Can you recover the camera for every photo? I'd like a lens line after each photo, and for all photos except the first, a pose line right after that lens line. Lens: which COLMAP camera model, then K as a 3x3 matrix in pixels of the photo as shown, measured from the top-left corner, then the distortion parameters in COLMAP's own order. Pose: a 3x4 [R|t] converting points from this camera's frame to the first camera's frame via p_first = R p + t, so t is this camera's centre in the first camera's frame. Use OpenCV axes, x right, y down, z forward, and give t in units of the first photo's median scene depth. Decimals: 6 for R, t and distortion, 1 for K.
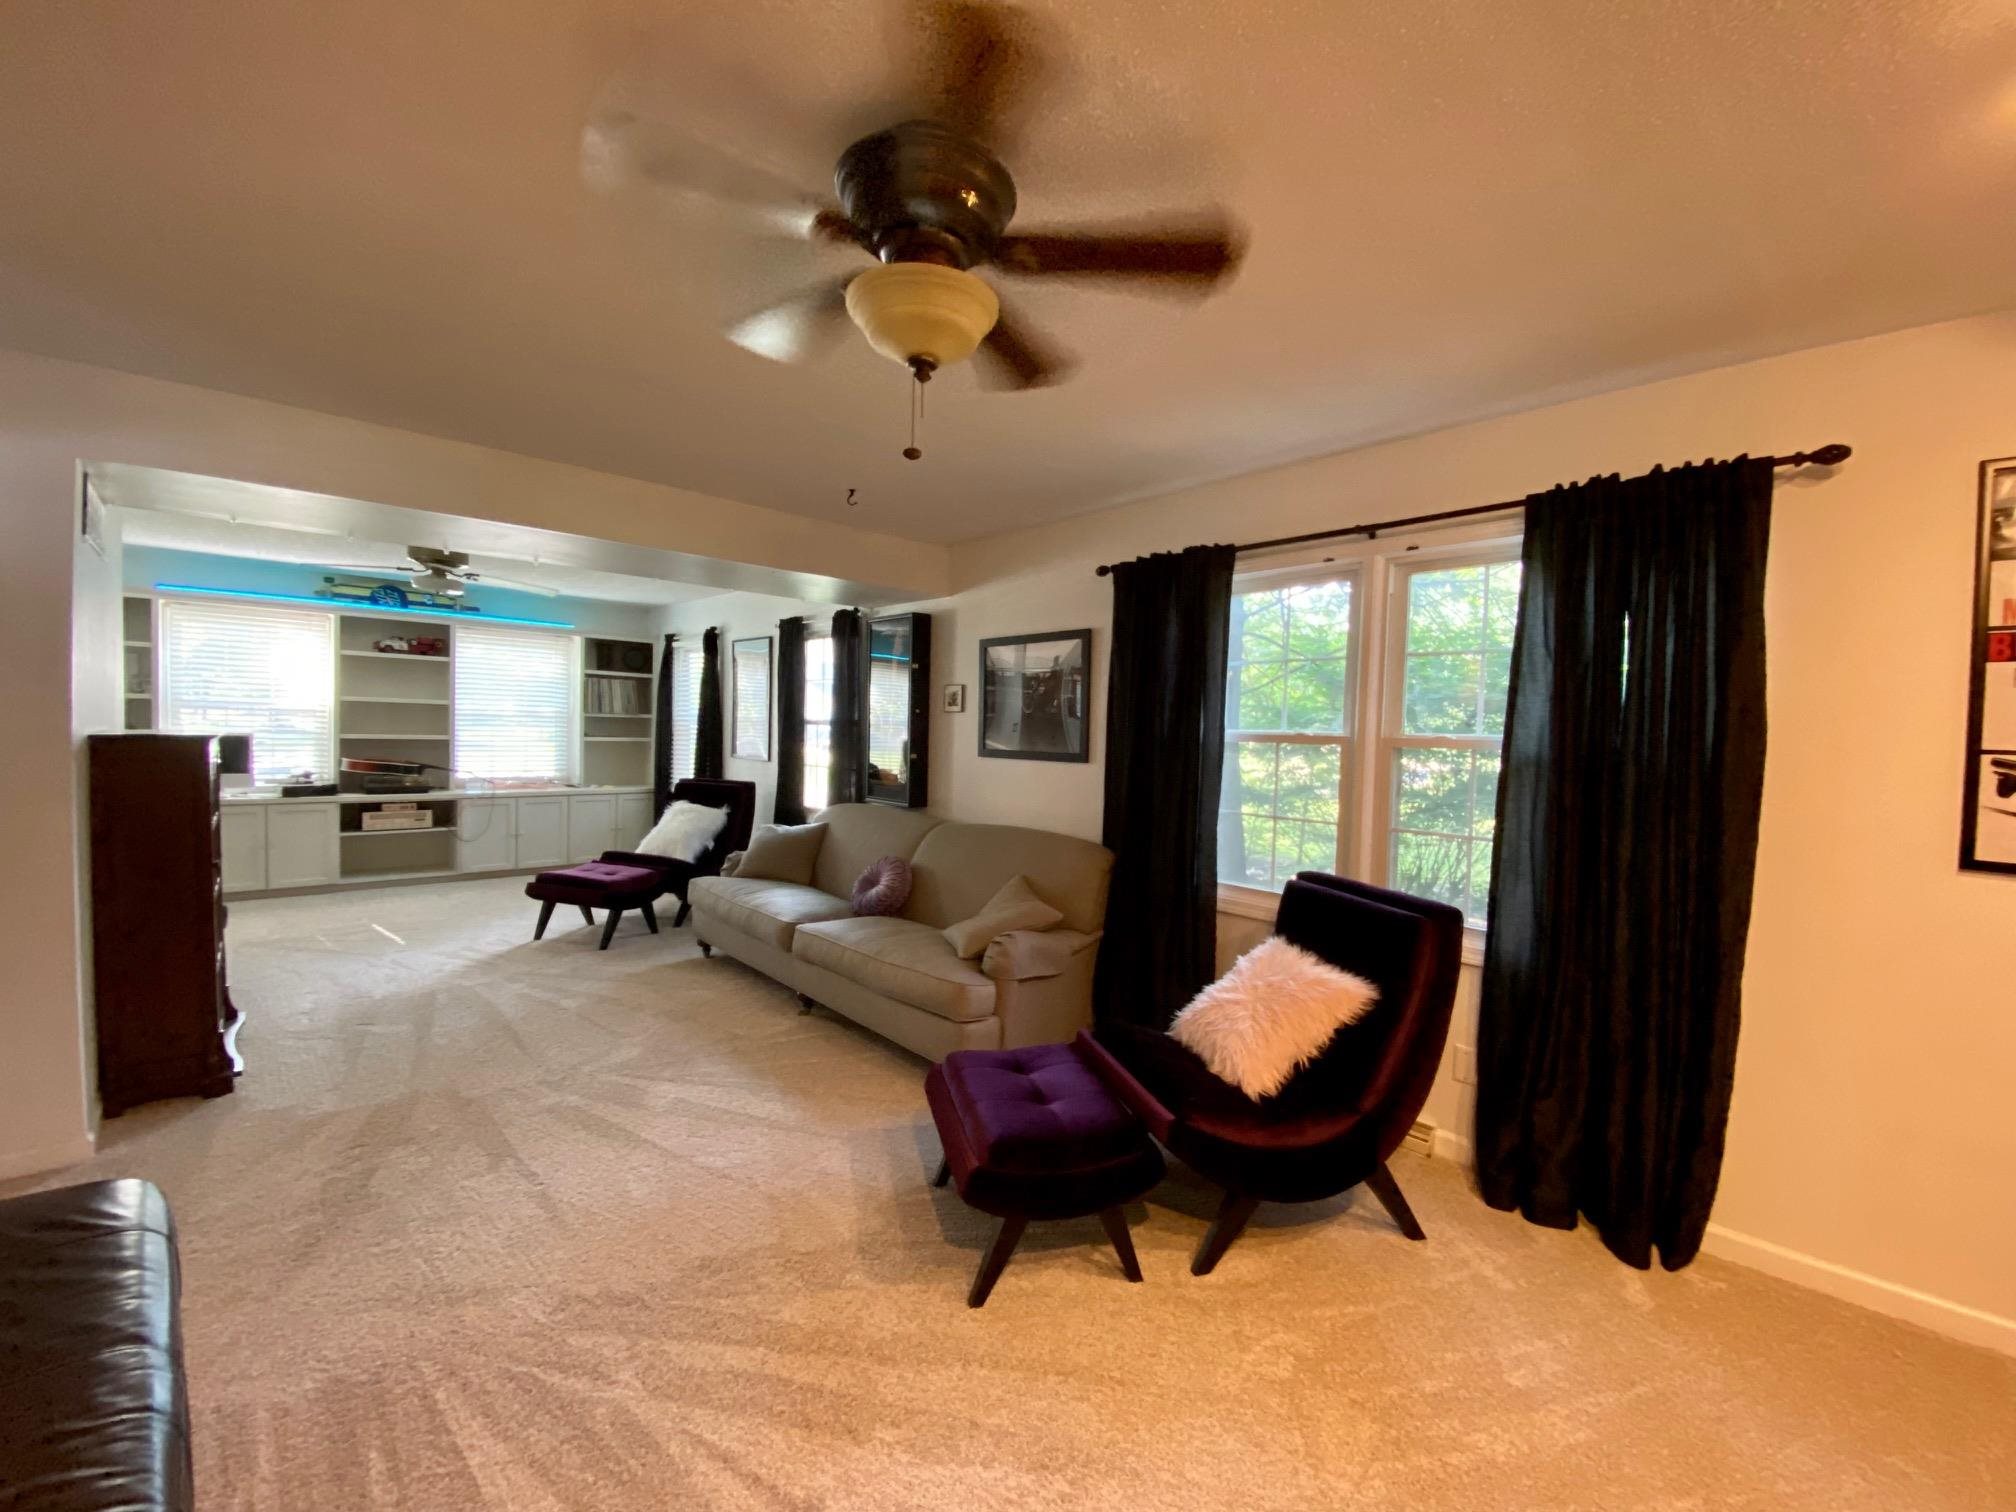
lens RADIAL K [[816.4, 0, 1014.3], [0, 816.4, 763.0], [0, 0, 1]] dist [-0.024072, -0.000385]
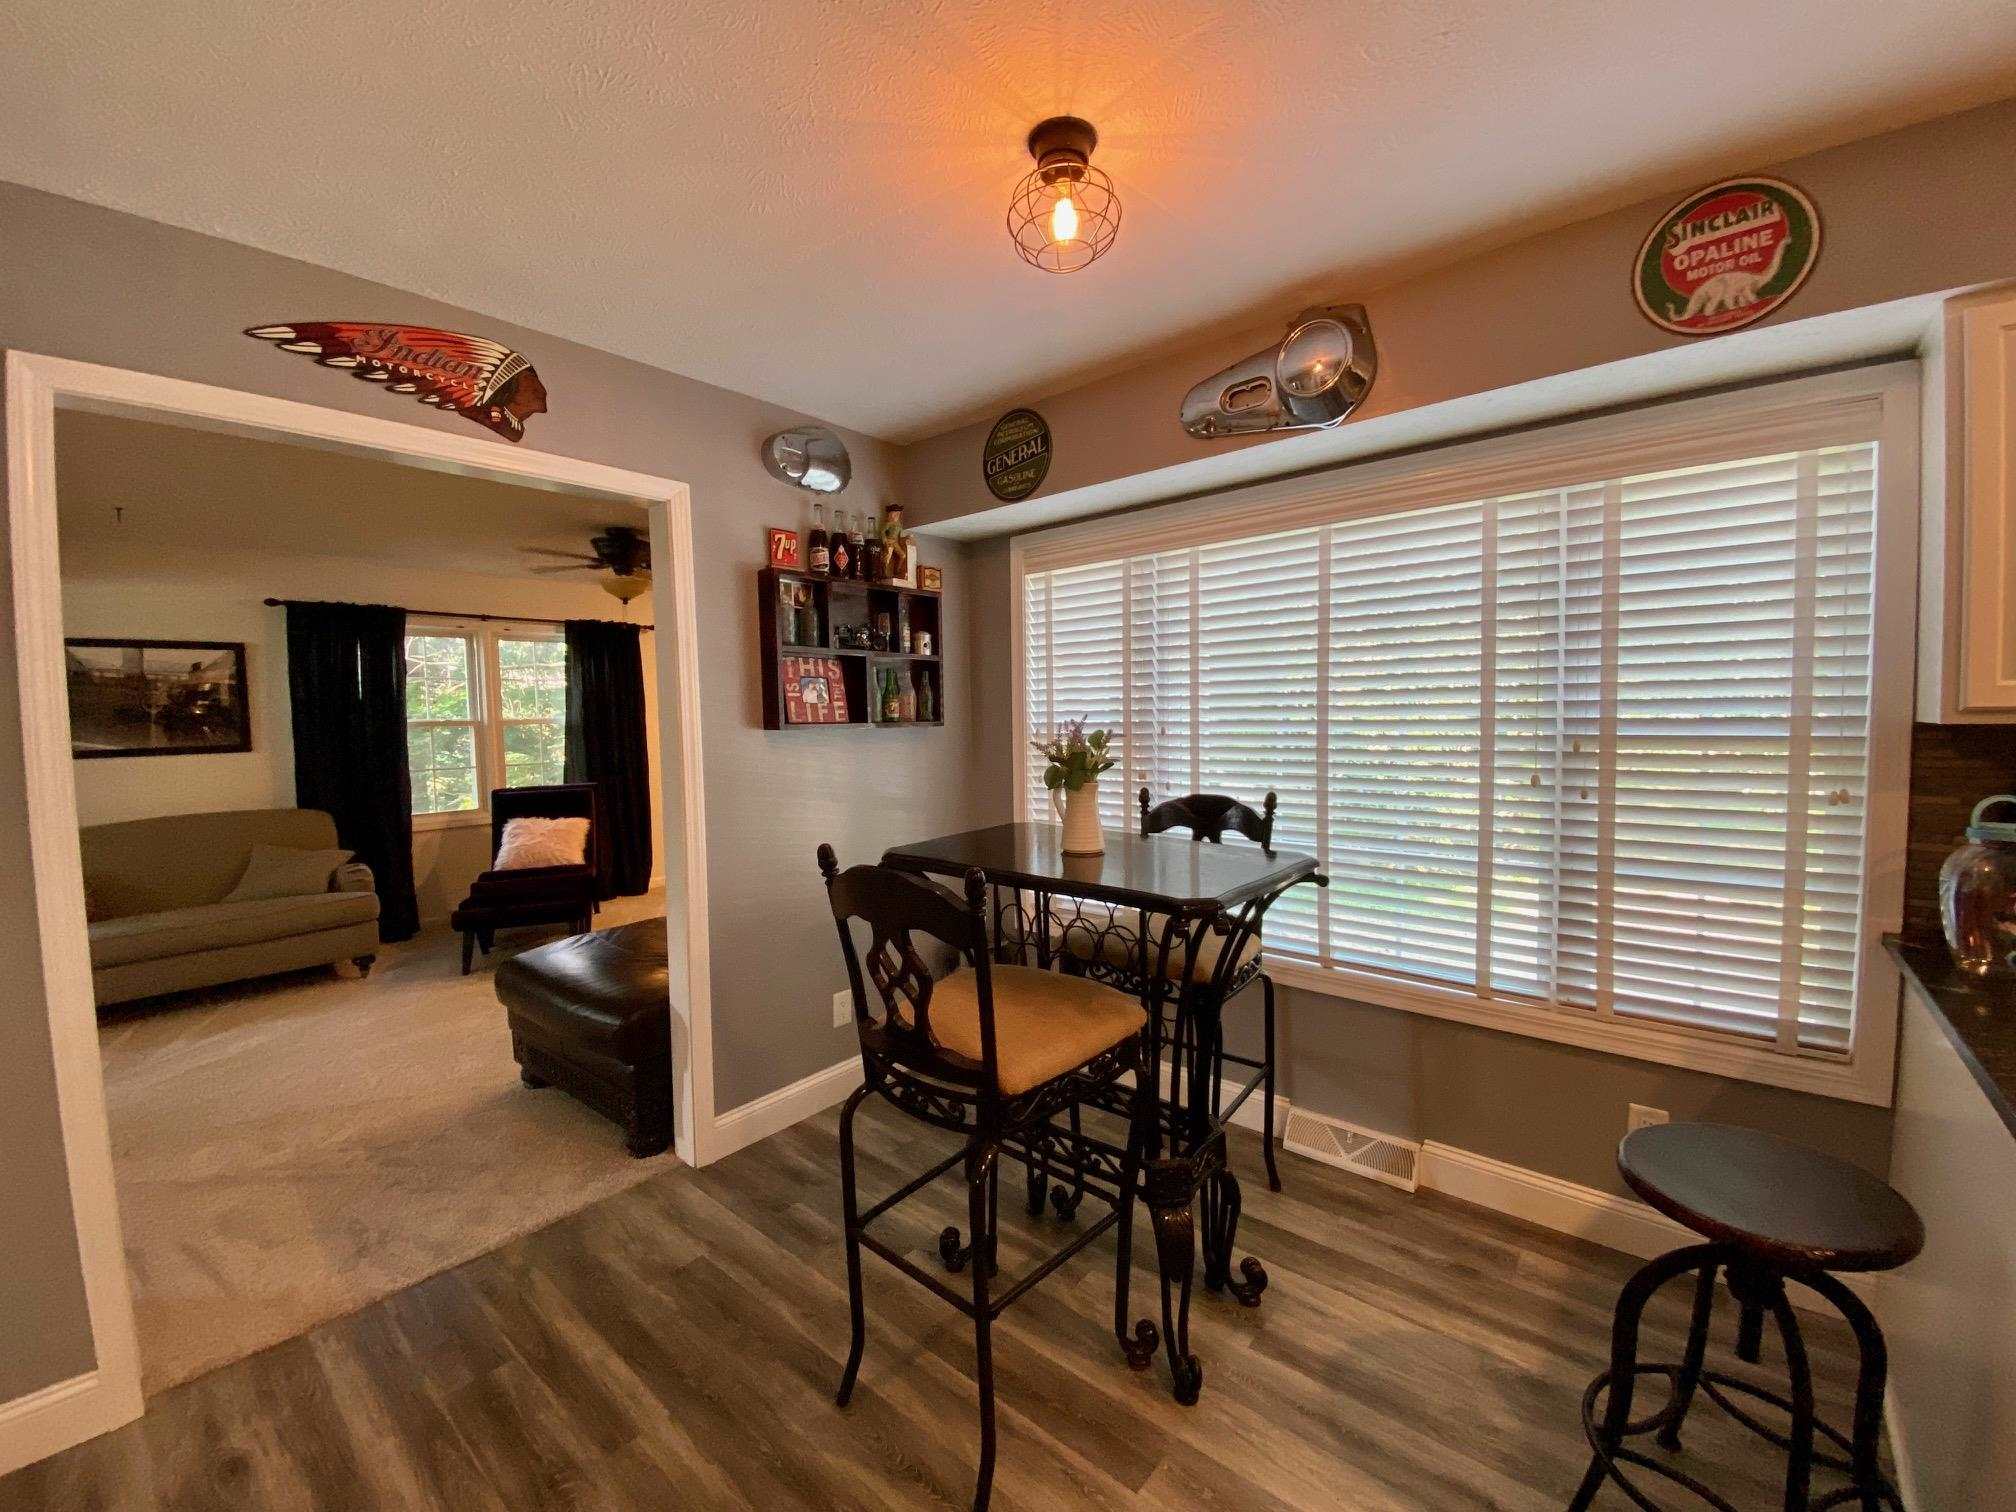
lens RADIAL K [[816.4, 0, 1014.3], [0, 816.4, 763.0], [0, 0, 1]] dist [-0.024072, -0.000385]
pose [[-0.138723, -0.085515, 0.986632, -1.462084], [0.045183, 0.994681, 0.092566, -0.048462], [-0.989300, 0.057420, -0.134122, 0.010355]]
